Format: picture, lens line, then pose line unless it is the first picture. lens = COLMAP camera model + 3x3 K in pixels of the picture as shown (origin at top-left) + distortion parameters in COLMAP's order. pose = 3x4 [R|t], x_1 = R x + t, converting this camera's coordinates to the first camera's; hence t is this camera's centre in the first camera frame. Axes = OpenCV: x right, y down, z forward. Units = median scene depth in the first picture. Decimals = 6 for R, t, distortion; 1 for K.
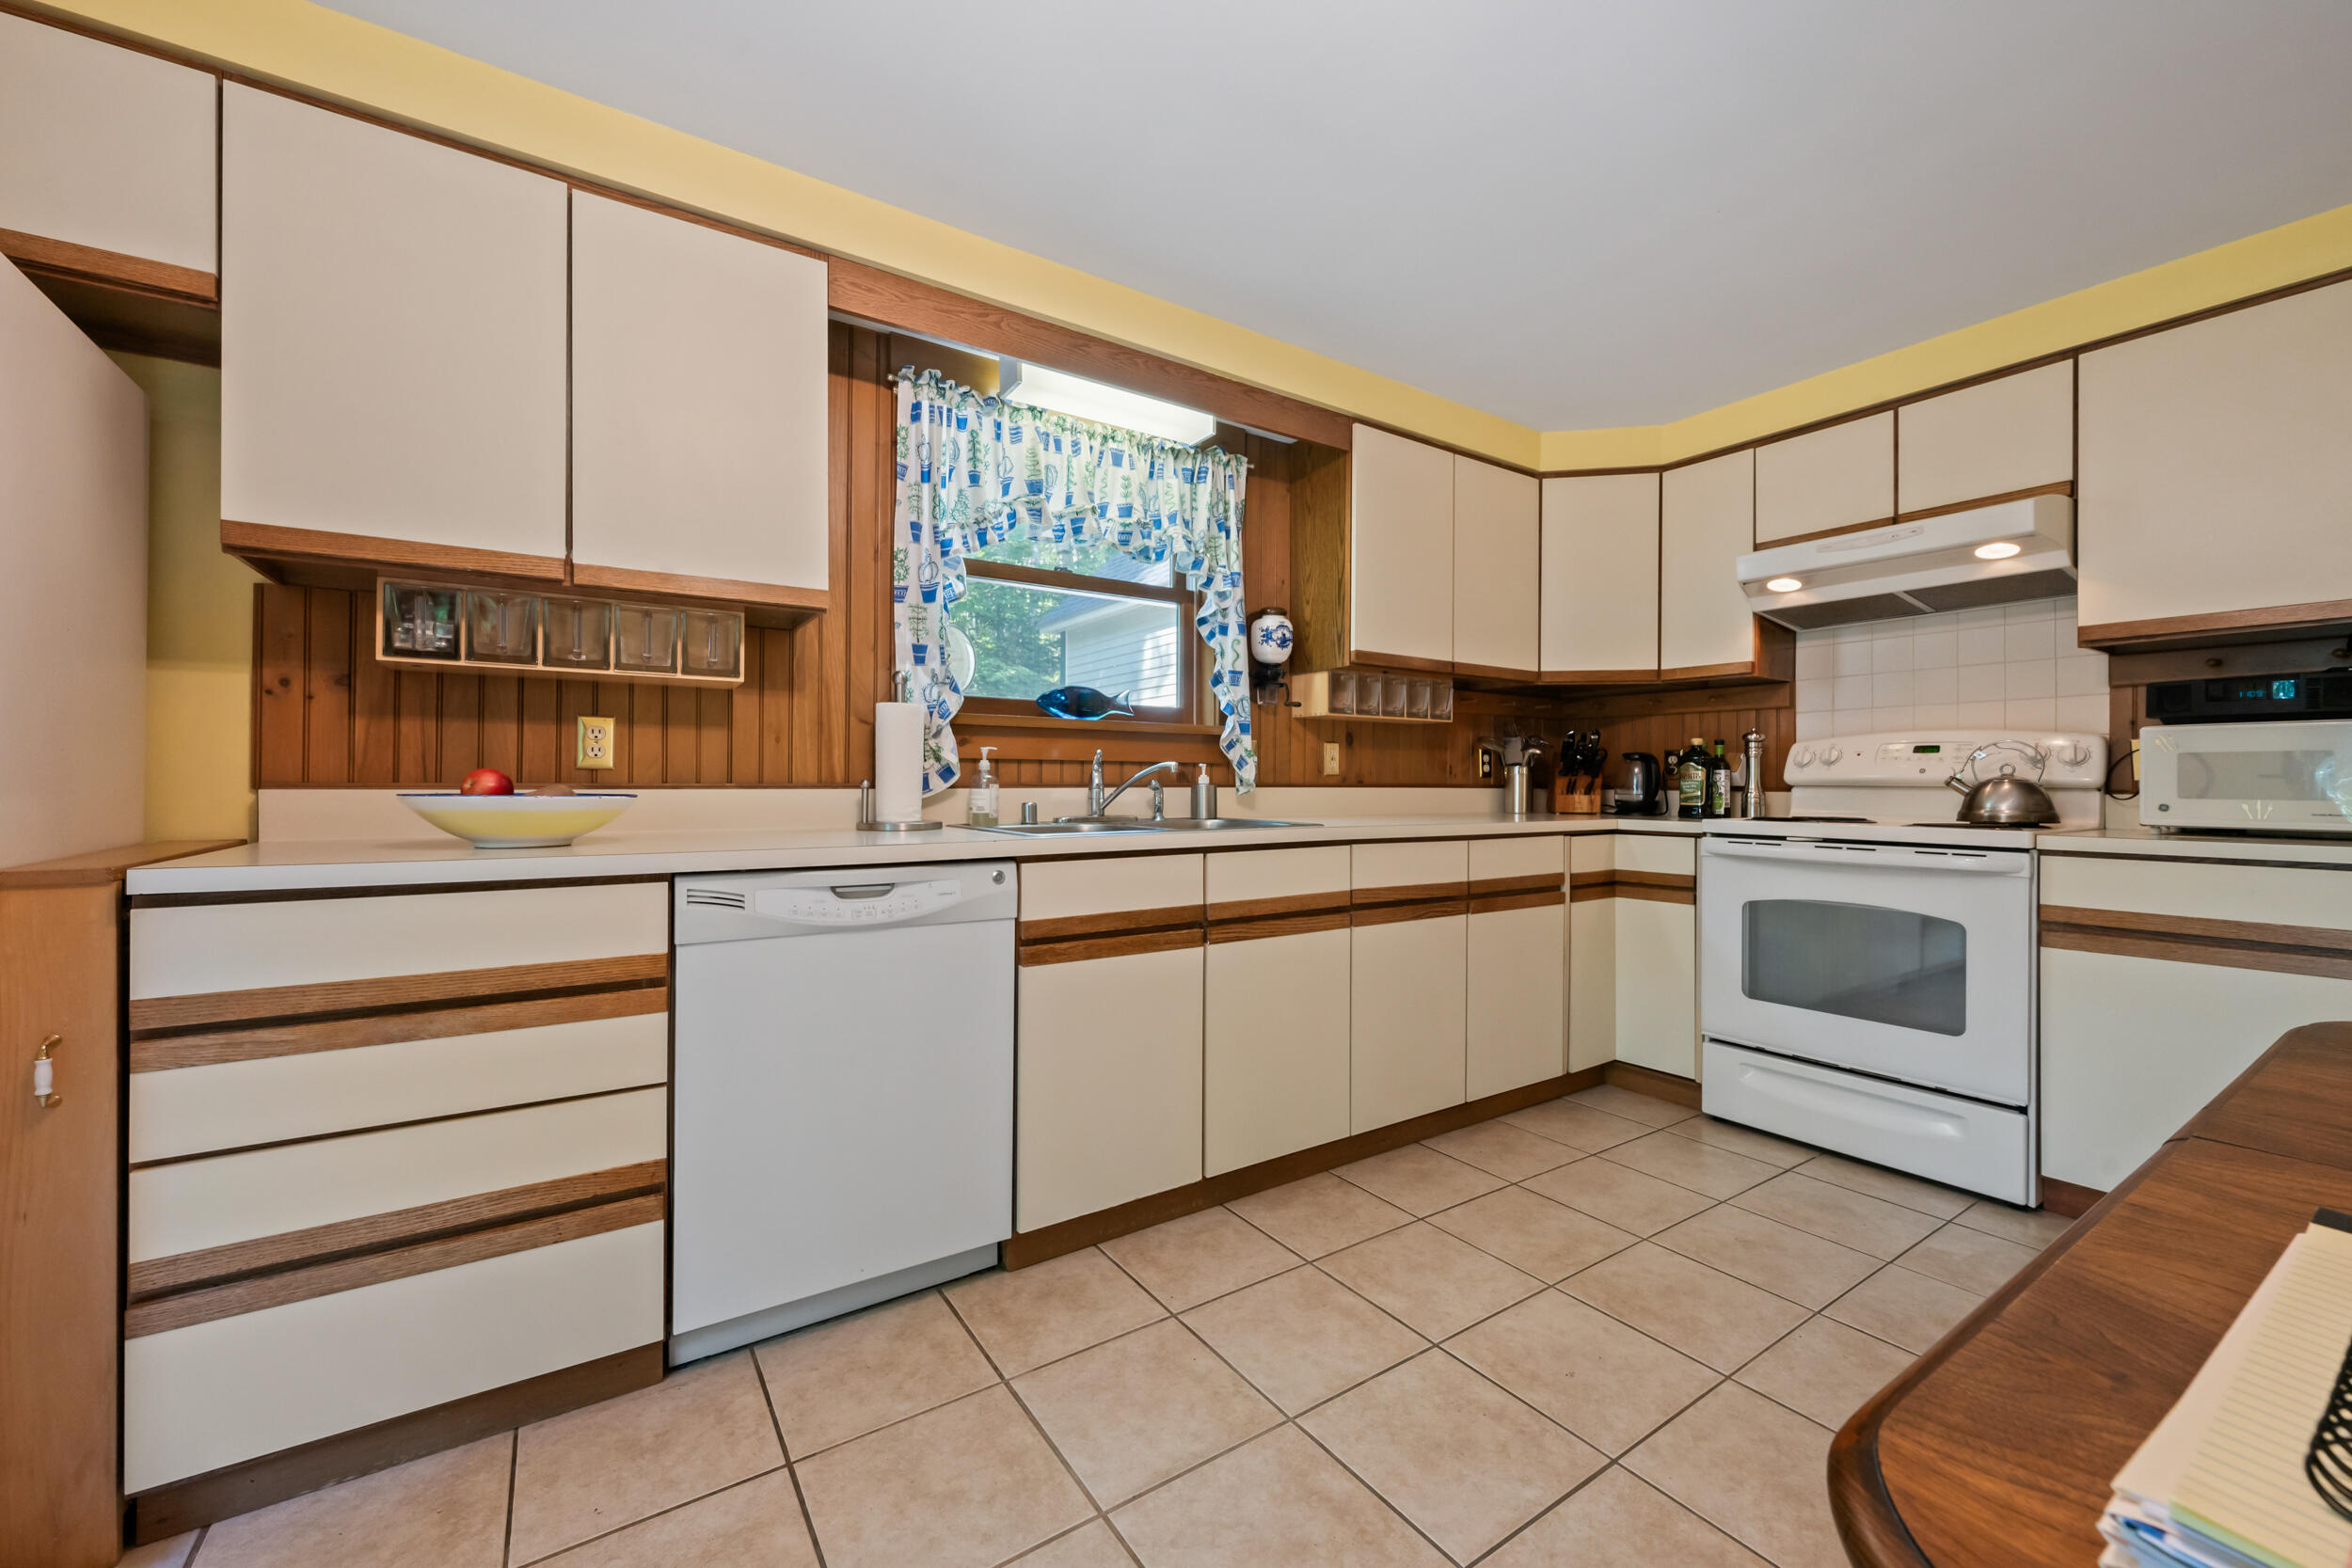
lens RADIAL K [[920.3, 0, 1185.6], [0, 920.3, 784.1], [0, 0, 1]] dist [0.000701, 0.000056]
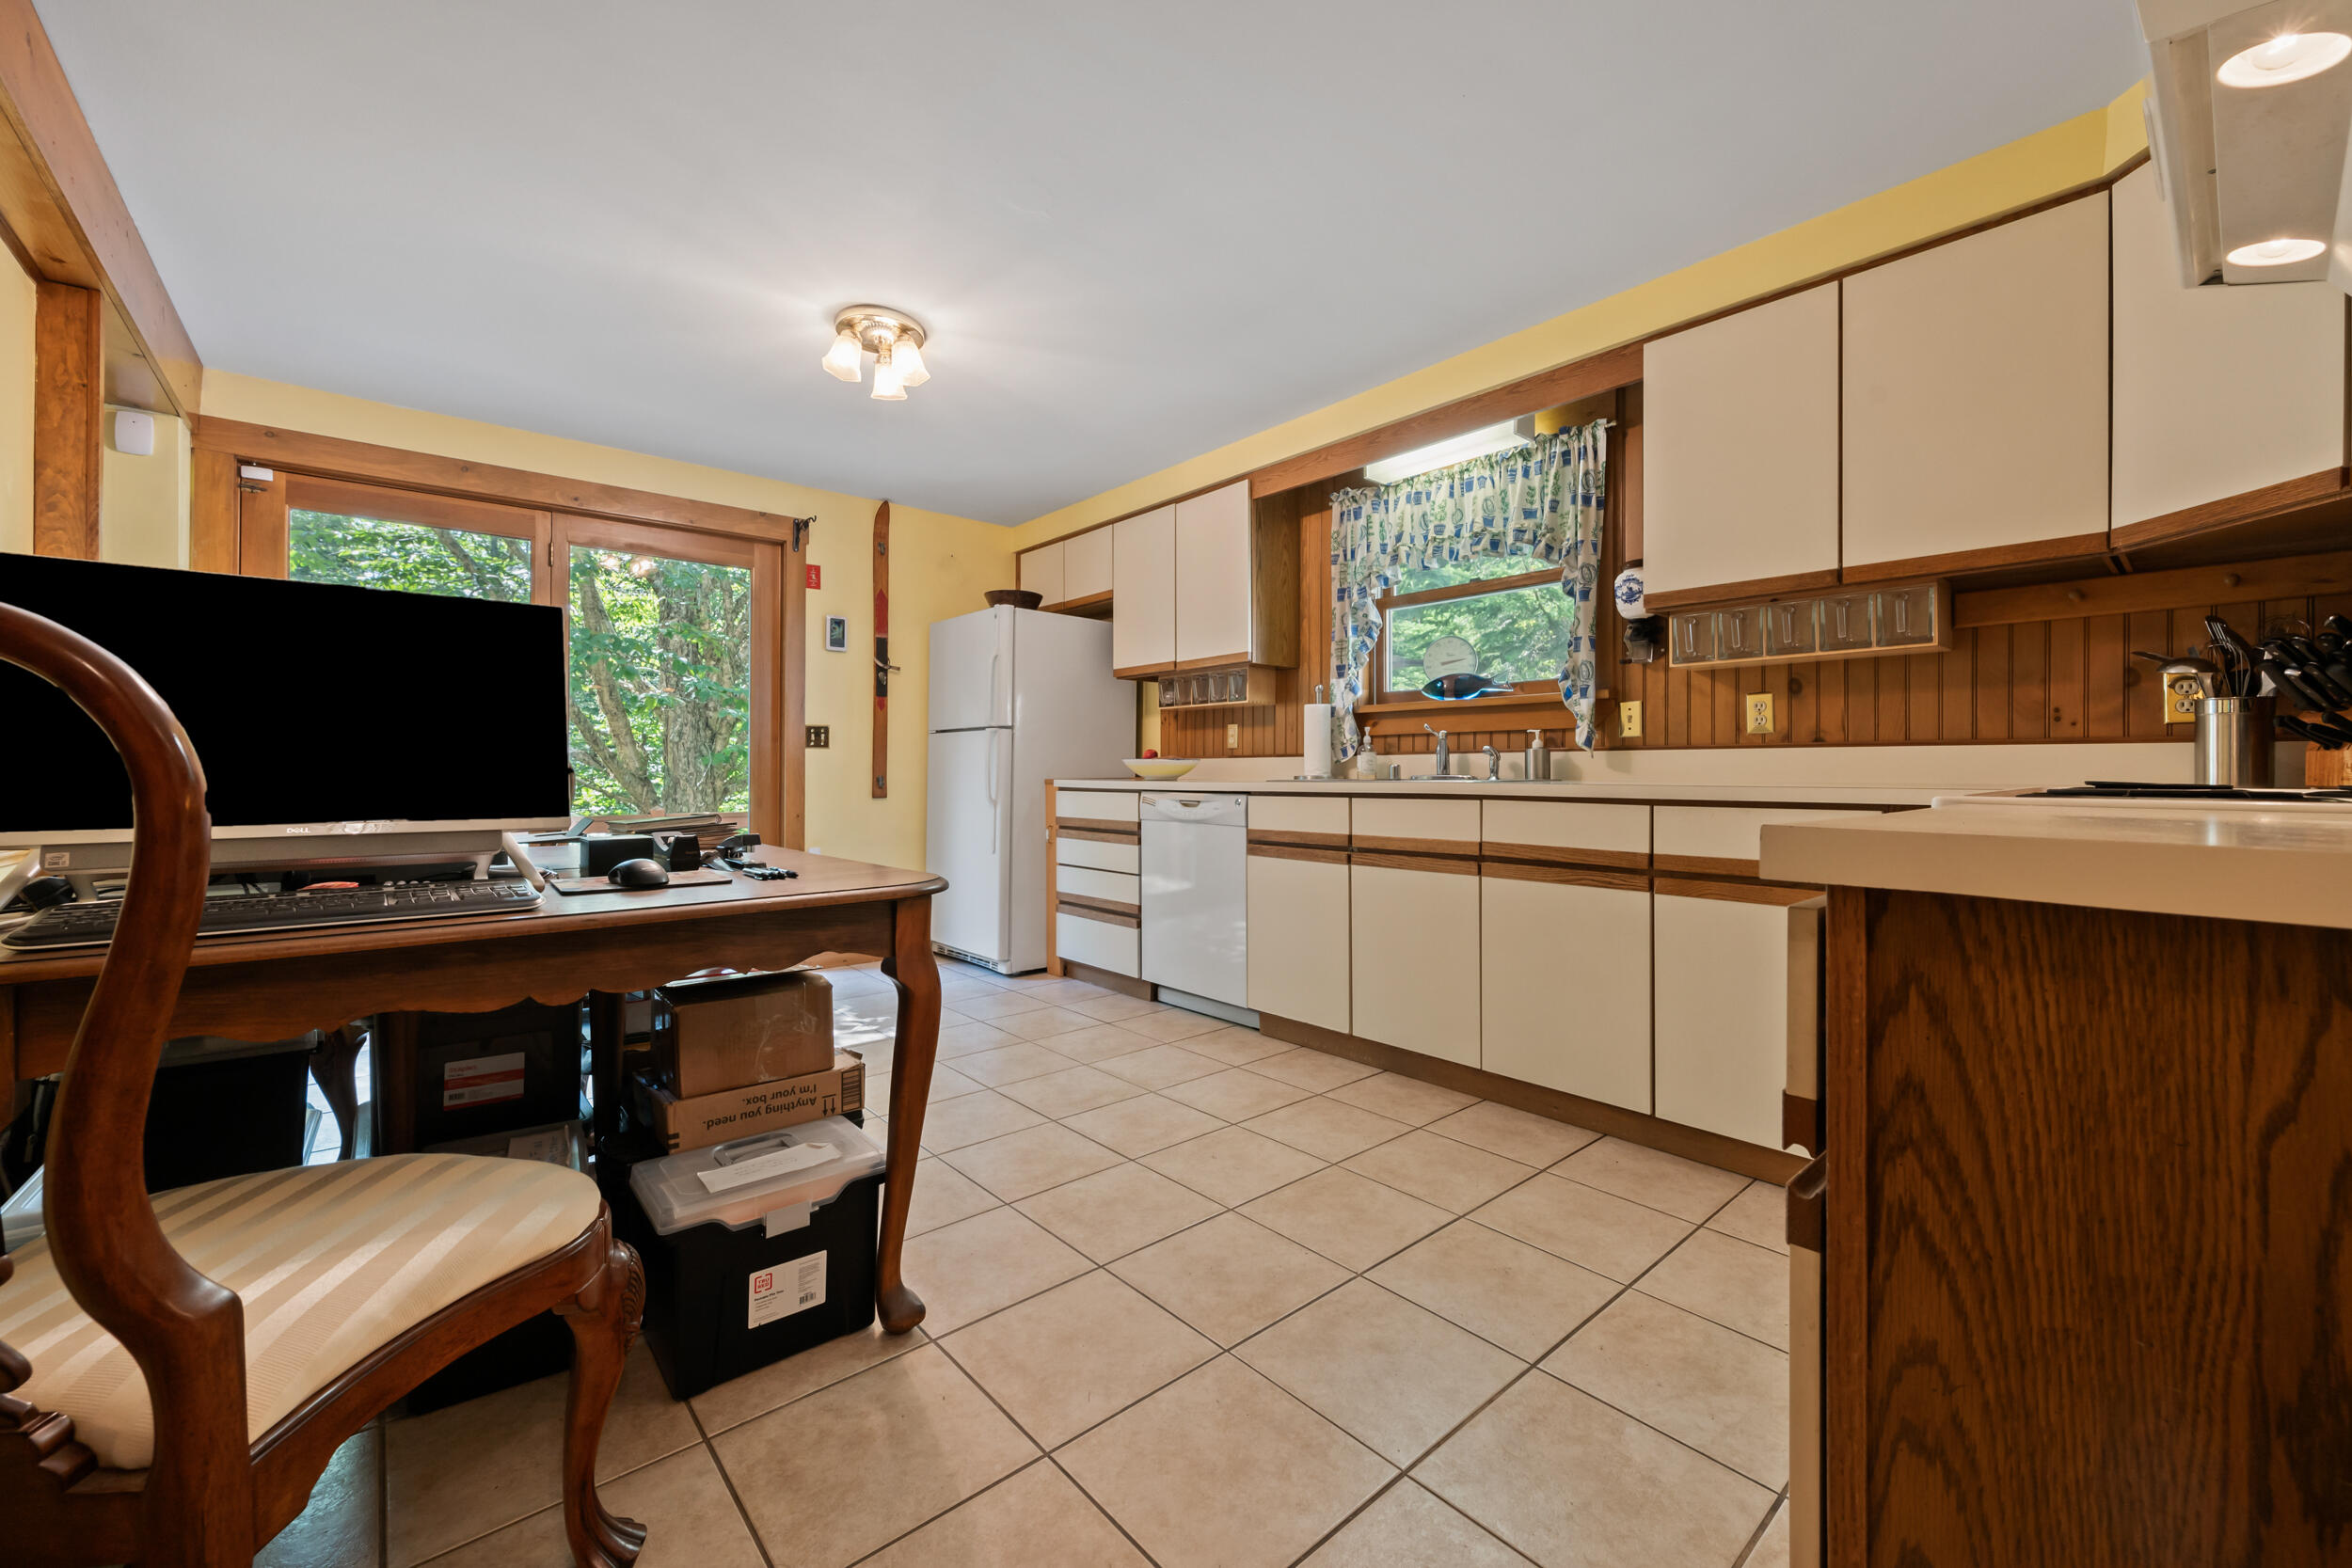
lens RADIAL K [[924.7, 0, 1186.0], [0, 924.7, 769.4], [0, 0, 1]] dist [0.000349, 0.000036]
pose [[0.124975, -0.005642, -0.992144, 1.171108], [-0.000268, 0.999984, -0.005721, 0.034984], [0.992160, 0.000981, 0.124972, 0.500547]]
